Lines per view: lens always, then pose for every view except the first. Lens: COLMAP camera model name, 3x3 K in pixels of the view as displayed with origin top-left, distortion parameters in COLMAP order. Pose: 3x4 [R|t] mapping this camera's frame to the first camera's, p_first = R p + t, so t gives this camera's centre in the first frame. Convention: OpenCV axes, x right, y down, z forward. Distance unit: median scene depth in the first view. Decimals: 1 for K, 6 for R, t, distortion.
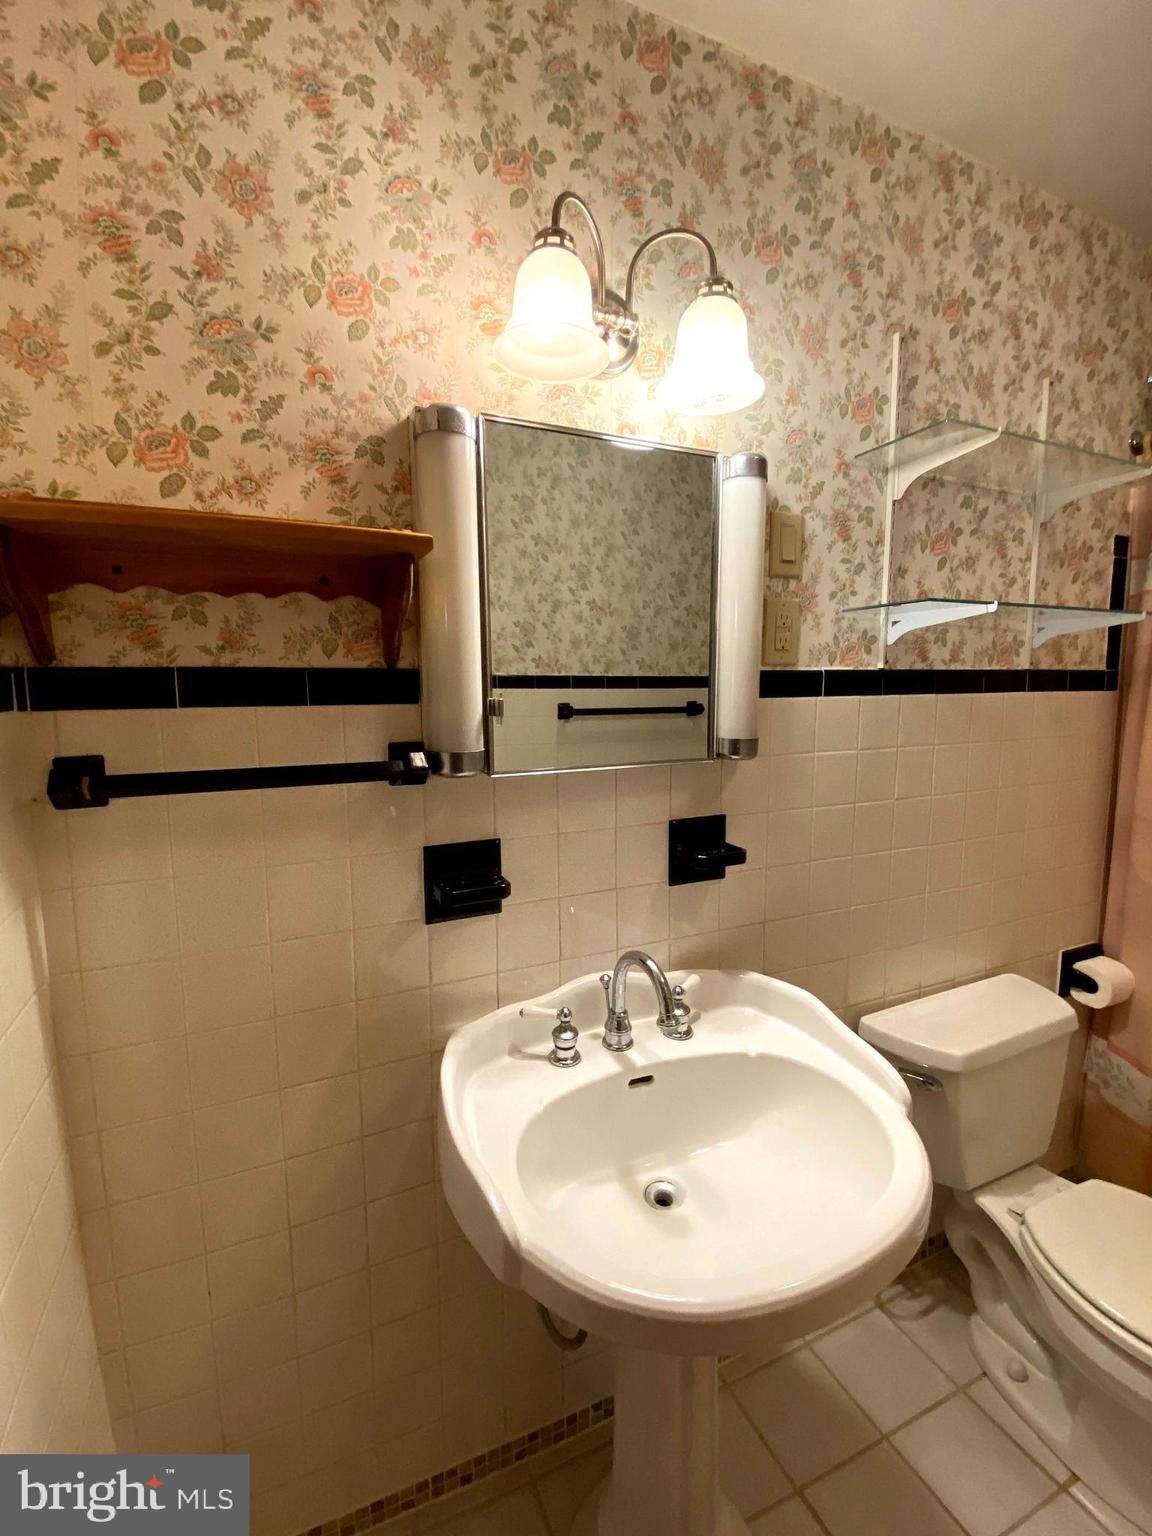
lens RADIAL K [[675.0, 0, 572.6], [0, 675.0, 767.5], [0, 0, 1]] dist [0.016583, -0.019068]
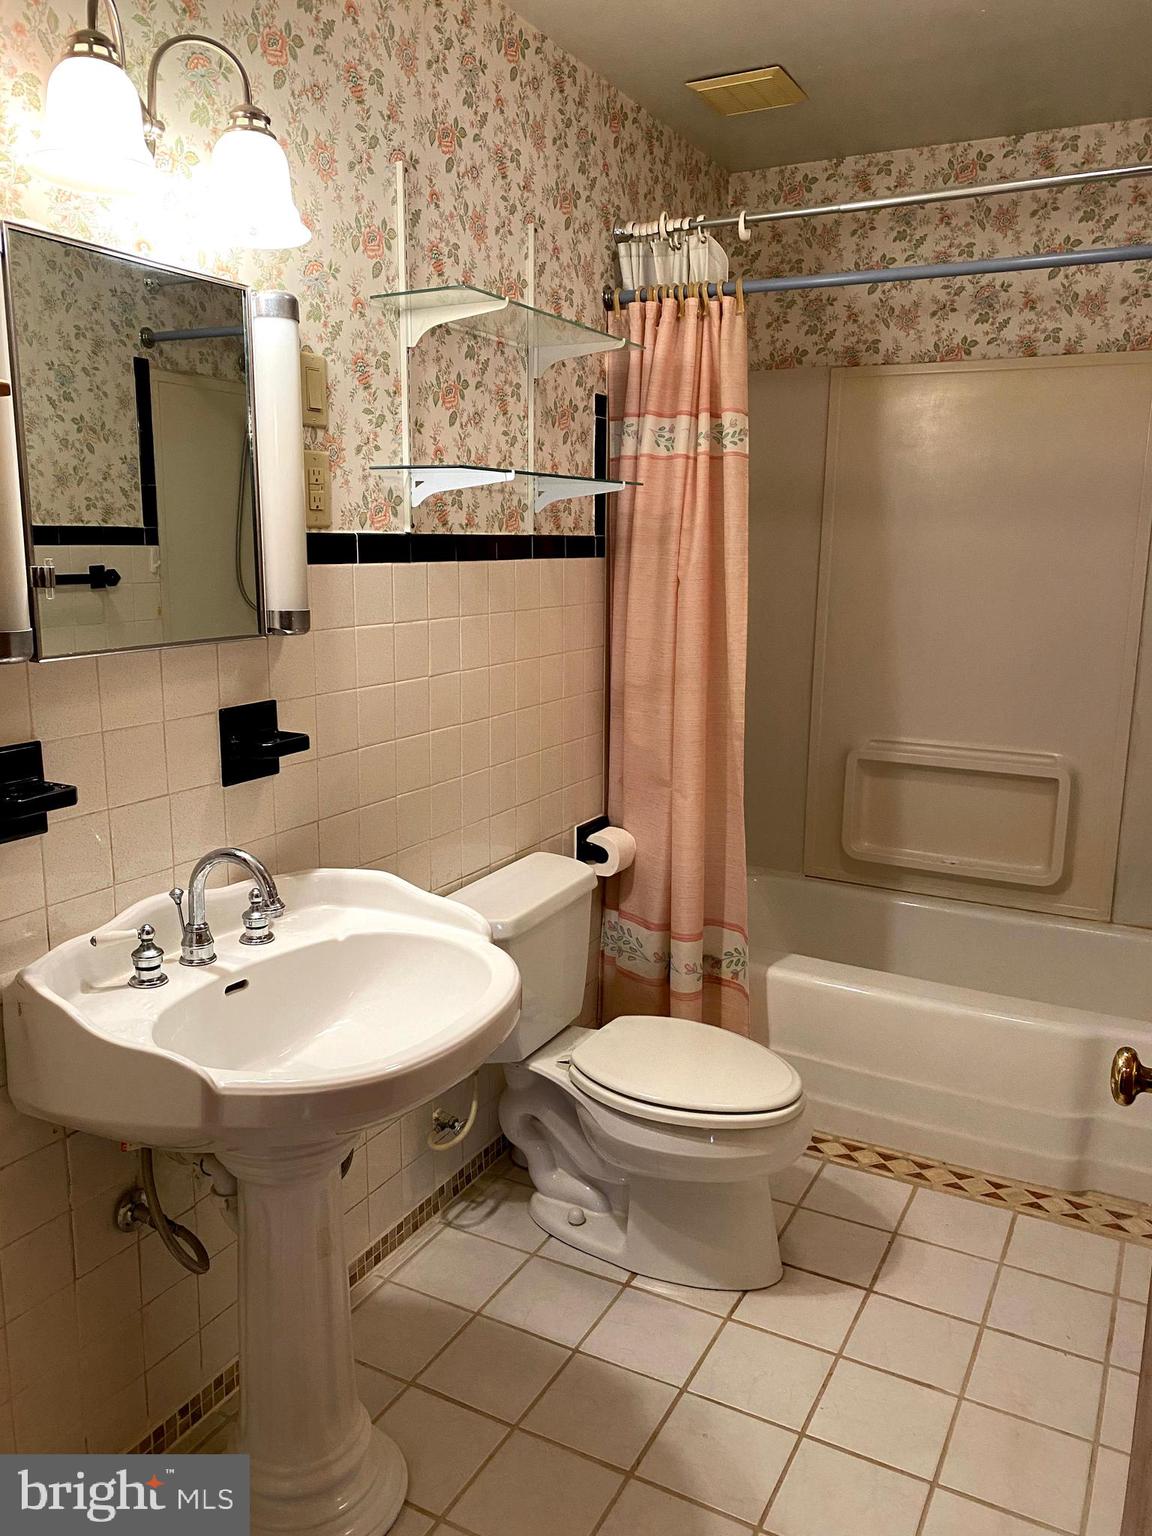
lens RADIAL K [[1178.8, 0, 574.2], [0, 1178.8, 760.9], [0, 0, 1]] dist [0.067087, -0.113170]
pose [[0.789041, -0.101847, 0.605839, -0.372933], [0.060493, 0.994250, 0.088358, 0.033549], [-0.611355, -0.033069, 0.790666, -0.420715]]
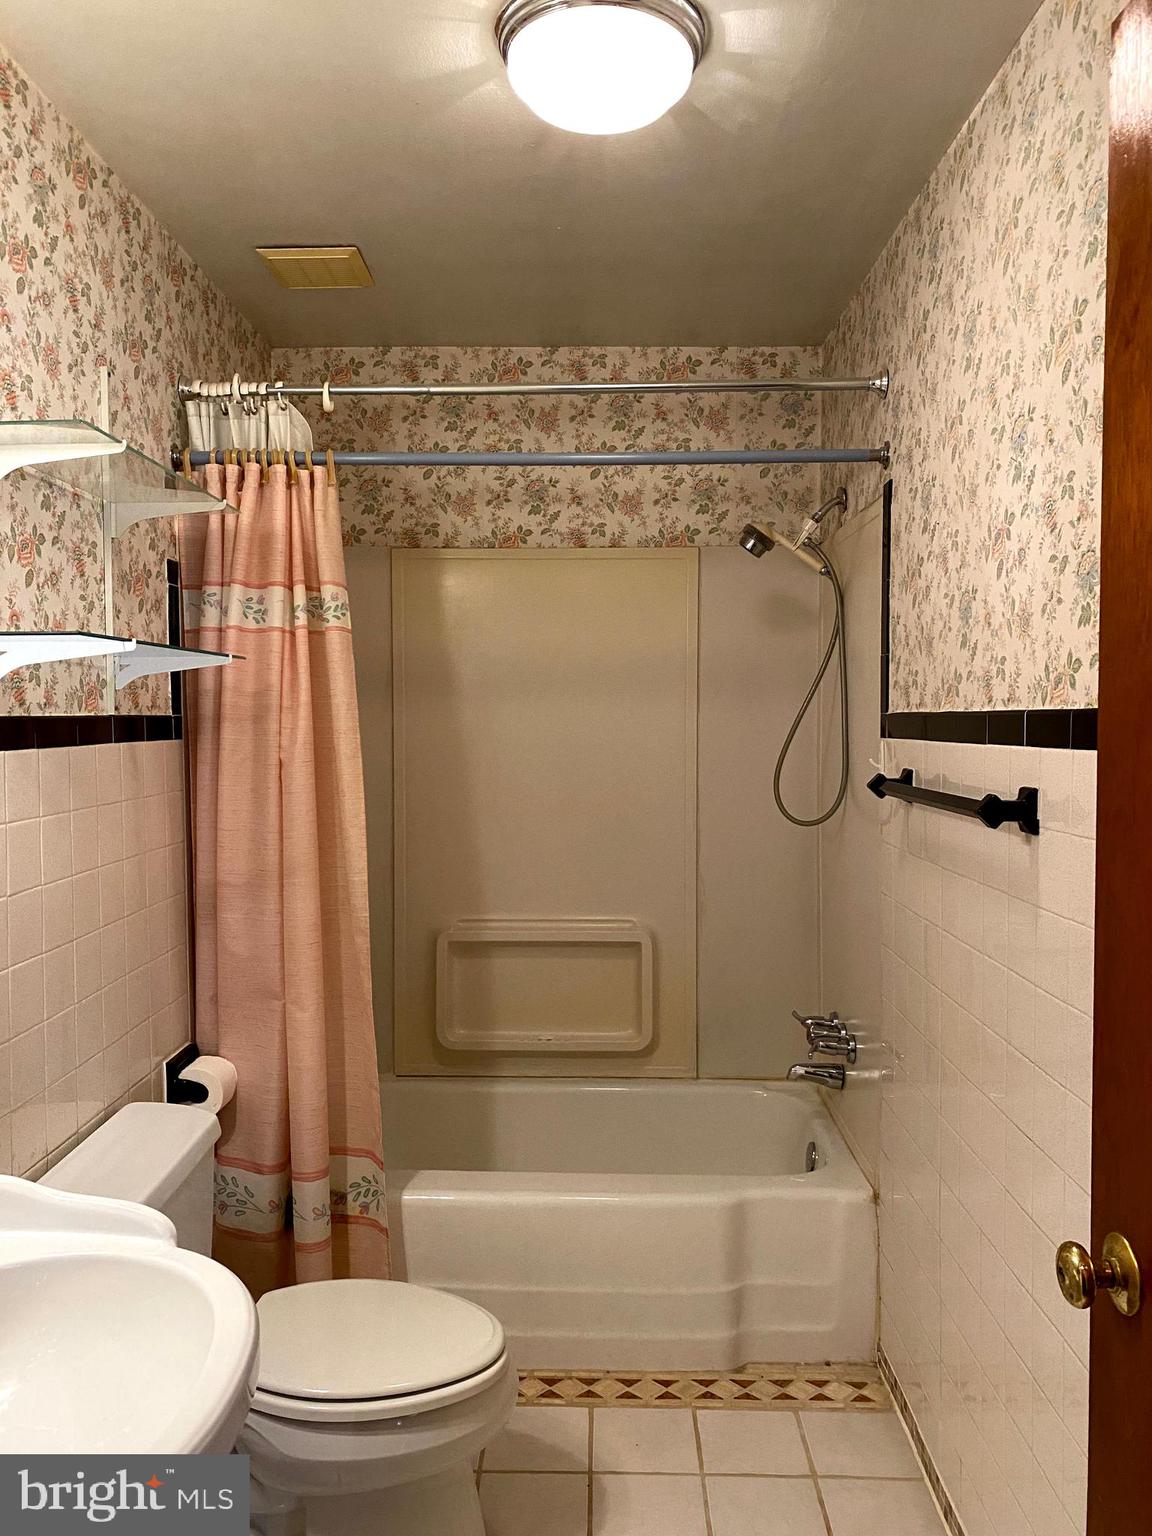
lens RADIAL K [[1178.8, 0, 574.2], [0, 1178.8, 760.9], [0, 0, 1]] dist [0.067087, -0.113170]
pose [[0.421394, -0.031276, 0.906338, -0.428326], [0.110520, 0.993727, -0.017094, -0.008815], [-0.900118, 0.107372, 0.422207, -0.089394]]
